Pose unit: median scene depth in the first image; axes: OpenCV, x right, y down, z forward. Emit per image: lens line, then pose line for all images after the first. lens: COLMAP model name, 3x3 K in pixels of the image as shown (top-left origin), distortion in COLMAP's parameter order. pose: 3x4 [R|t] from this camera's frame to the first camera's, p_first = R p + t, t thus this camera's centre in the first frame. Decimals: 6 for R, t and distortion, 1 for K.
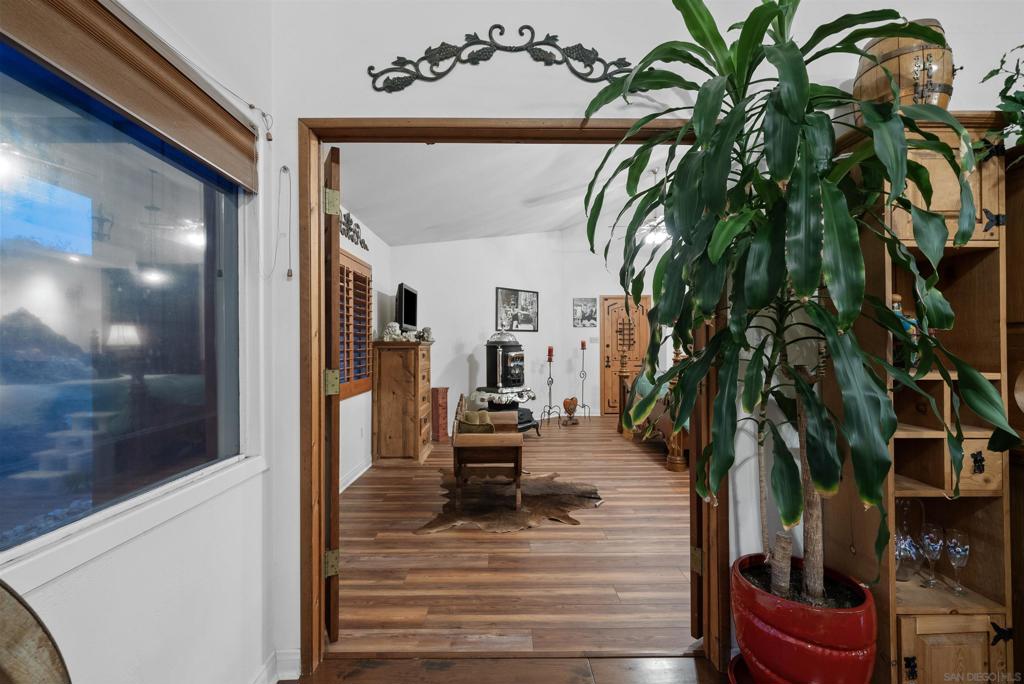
lens RADIAL K [[450.9, 0, 512.0], [0, 450.9, 342.0], [0, 0, 1]] dist [0.000236, -0.000006]
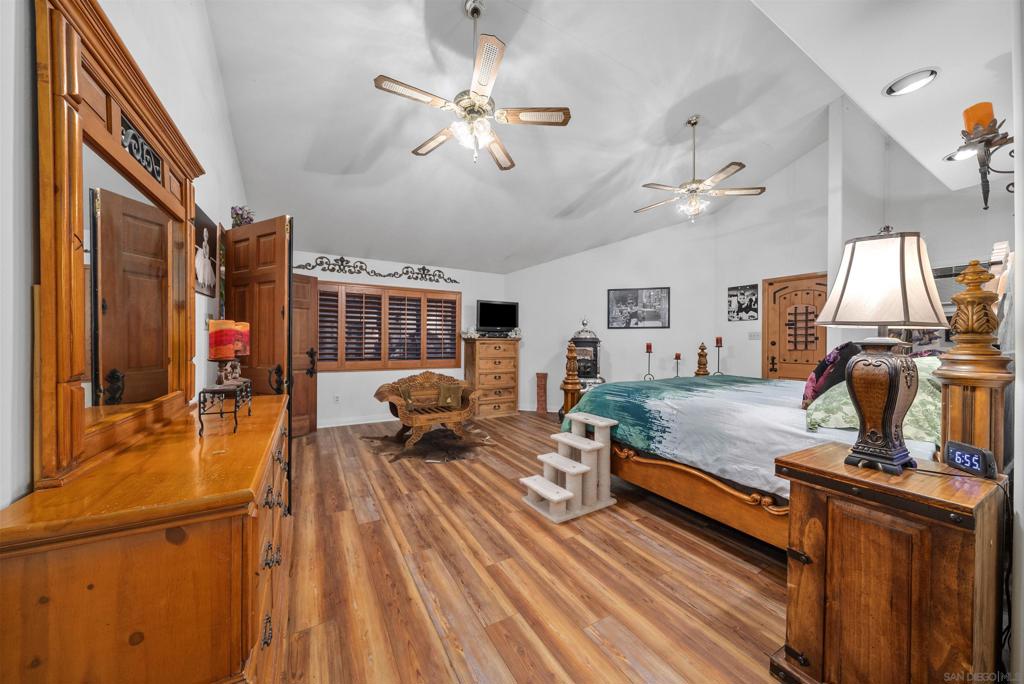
lens RADIAL K [[352.4, 0, 509.4], [0, 352.4, 343.0], [0, 0, 1]] dist [-0.006409, 0.000221]
pose [[0.487866, 0.008041, -0.872881, 0.685918], [-0.001815, 0.999965, 0.008198, 0.004732], [0.872916, -0.002415, 0.487864, 0.407594]]
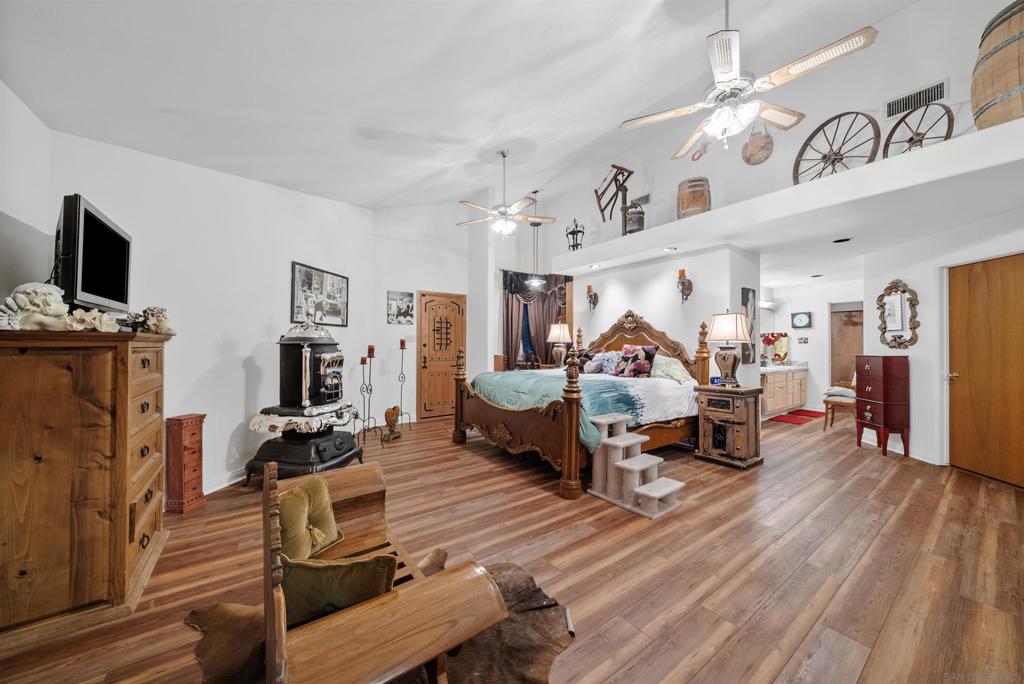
lens RADIAL K [[352.4, 0, 509.4], [0, 352.4, 343.0], [0, 0, 1]] dist [-0.006409, 0.000221]
pose [[0.825707, 0.010536, 0.564001, -0.071426], [-0.011491, 0.999932, -0.001857, 0.004344], [-0.563982, -0.004947, 0.825772, 0.395731]]
